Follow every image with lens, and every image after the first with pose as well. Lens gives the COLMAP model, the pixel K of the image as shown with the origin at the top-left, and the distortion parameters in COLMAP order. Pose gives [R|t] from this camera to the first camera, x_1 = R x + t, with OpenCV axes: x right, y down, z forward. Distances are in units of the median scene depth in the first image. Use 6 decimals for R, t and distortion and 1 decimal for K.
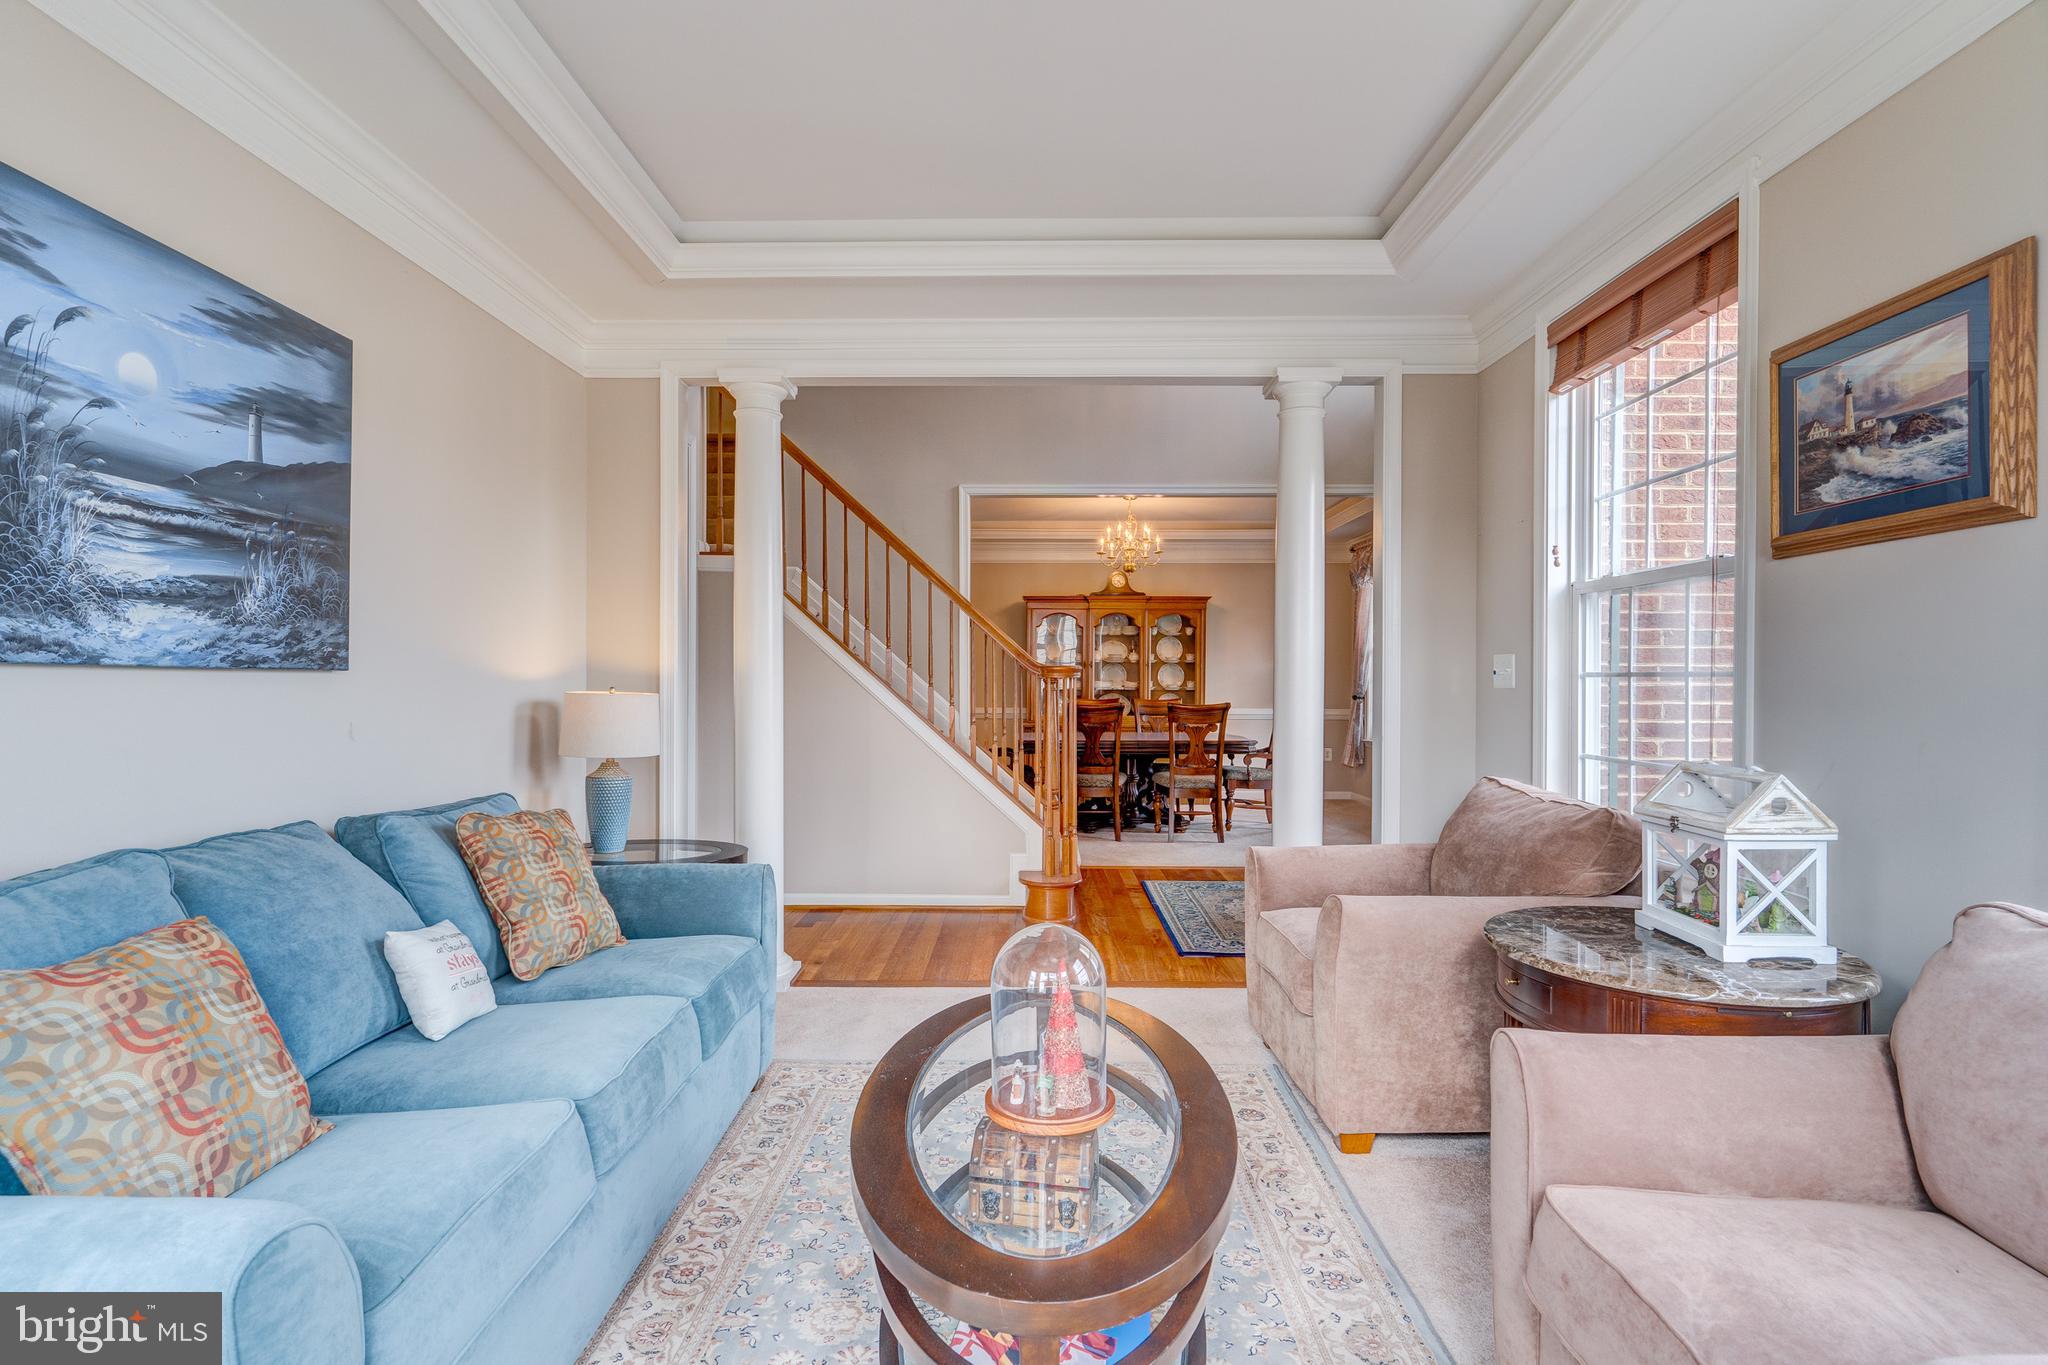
lens RADIAL K [[966.6, 0, 1013.2], [0, 966.6, 693.8], [0, 0, 1]] dist [0.000953, 0.000771]
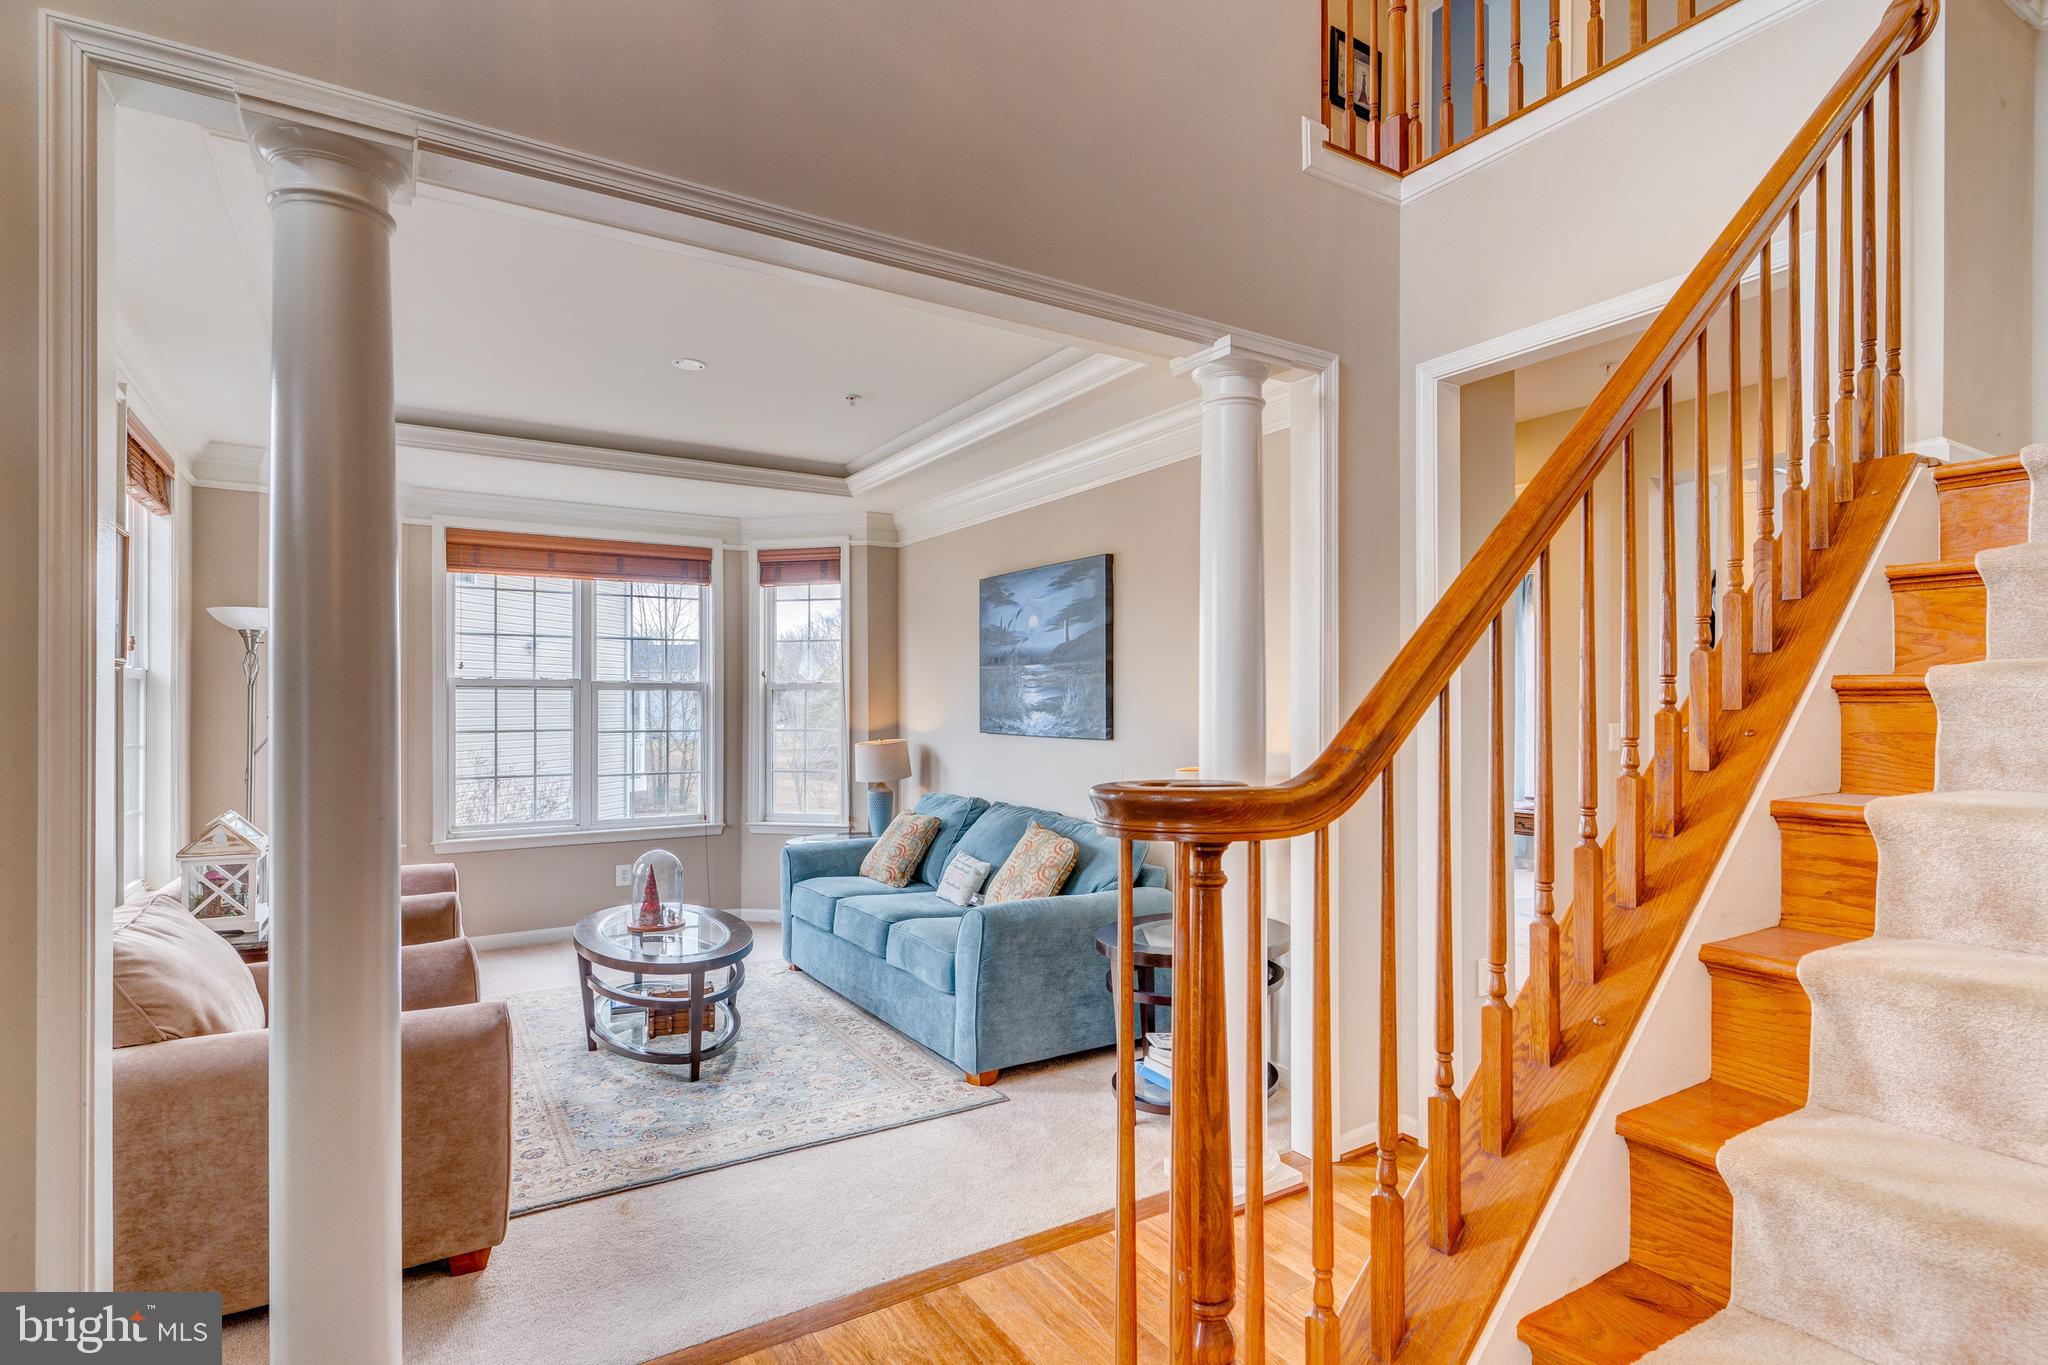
lens RADIAL K [[1010.7, 0, 1000.1], [0, 1010.7, 700.6], [0, 0, 1]] dist [-0.001616, -0.000289]
pose [[-0.848550, -0.003860, -0.529101, 0.543914], [-0.008877, 0.999937, 0.006941, -0.127737], [0.529041, 0.010587, -0.848530, 2.930522]]
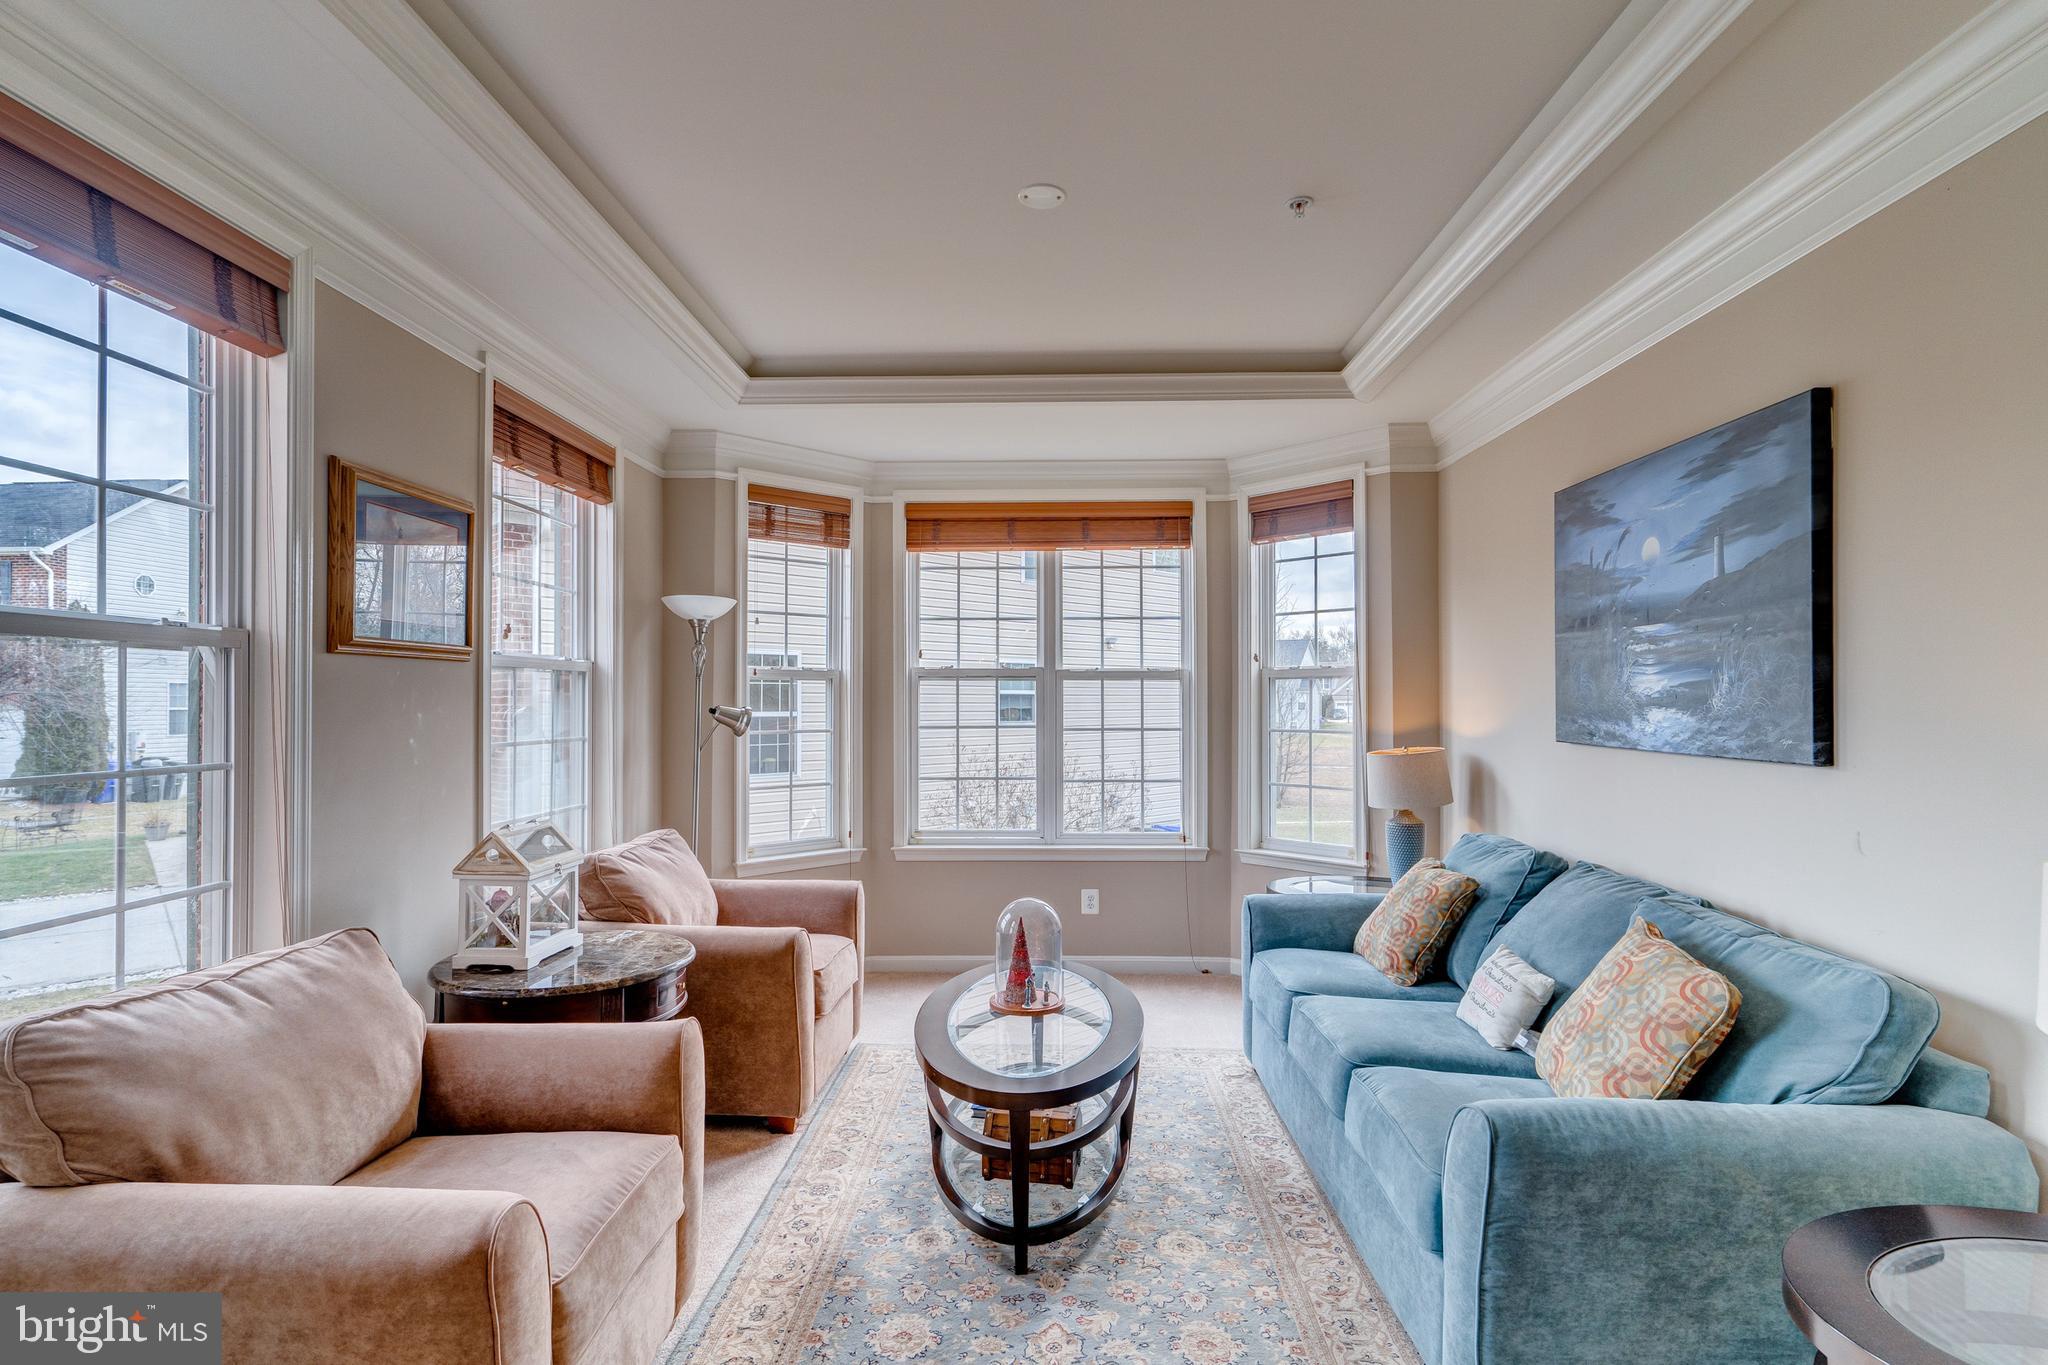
lens RADIAL K [[1016.1, 0, 1030.9], [0, 1016.1, 691.4], [0, 0, 1]] dist [0.004159, 0.001538]
pose [[-0.999996, -0.001528, -0.002177, 0.030212], [-0.001543, 0.999977, 0.006641, -0.115489], [0.002167, 0.006644, -0.999976, 2.282436]]
